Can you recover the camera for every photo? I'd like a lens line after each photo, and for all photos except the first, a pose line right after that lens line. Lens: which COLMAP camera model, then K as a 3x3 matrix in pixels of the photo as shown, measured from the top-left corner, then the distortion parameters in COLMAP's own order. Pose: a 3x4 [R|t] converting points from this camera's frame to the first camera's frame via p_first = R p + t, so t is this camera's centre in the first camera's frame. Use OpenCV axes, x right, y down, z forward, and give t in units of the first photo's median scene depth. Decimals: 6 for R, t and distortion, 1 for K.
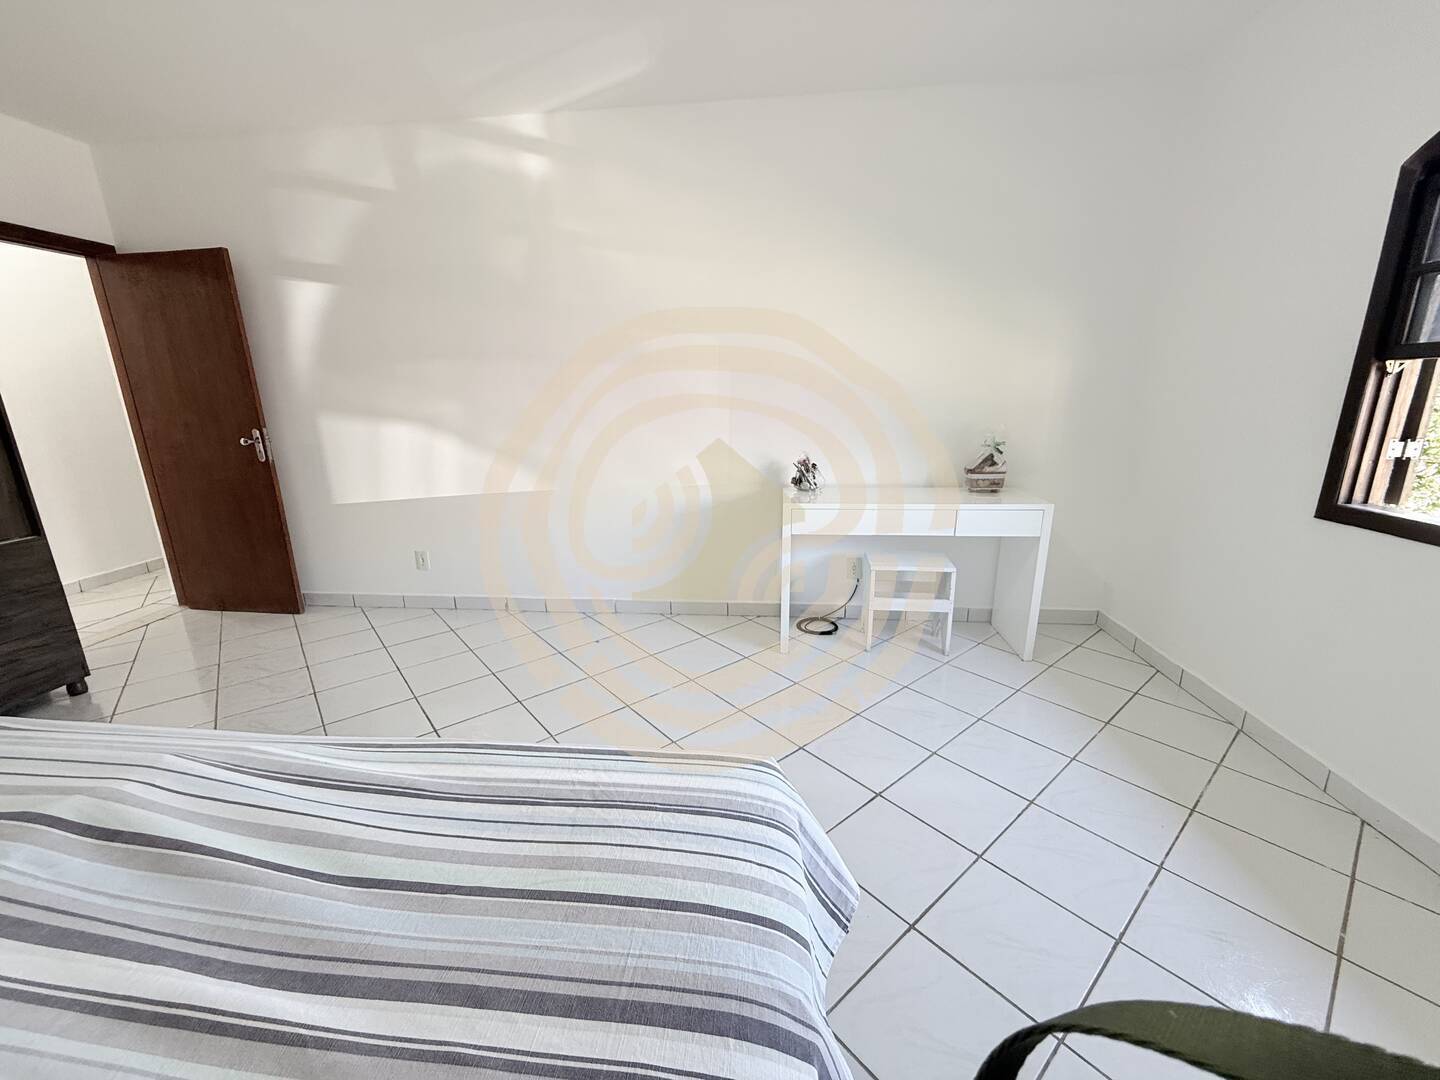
lens RADIAL K [[575.6, 0, 716.5], [0, 575.6, 542.4], [0, 0, 1]] dist [0.000543, 0.000214]
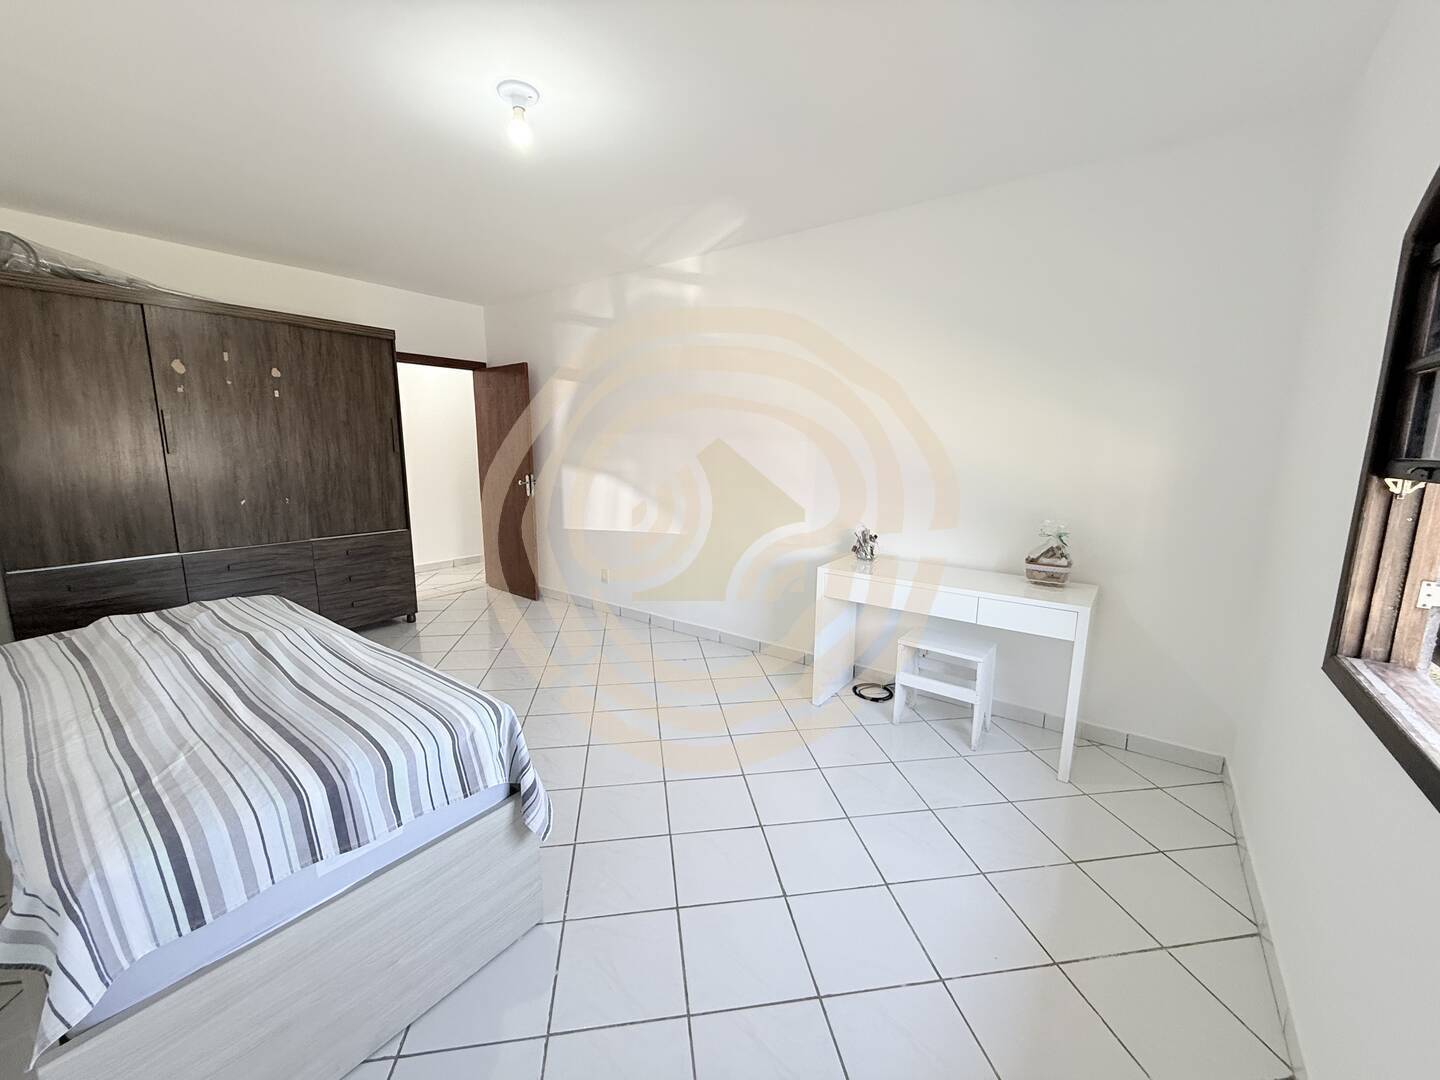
lens RADIAL K [[575.6, 0, 716.5], [0, 575.6, 542.4], [0, 0, 1]] dist [0.000543, 0.000214]
pose [[0.857965, 0.111359, -0.501493, 0.465866], [-0.153113, 0.987285, -0.042718, -0.034993], [0.490359, 0.113435, 0.864107, -0.059610]]
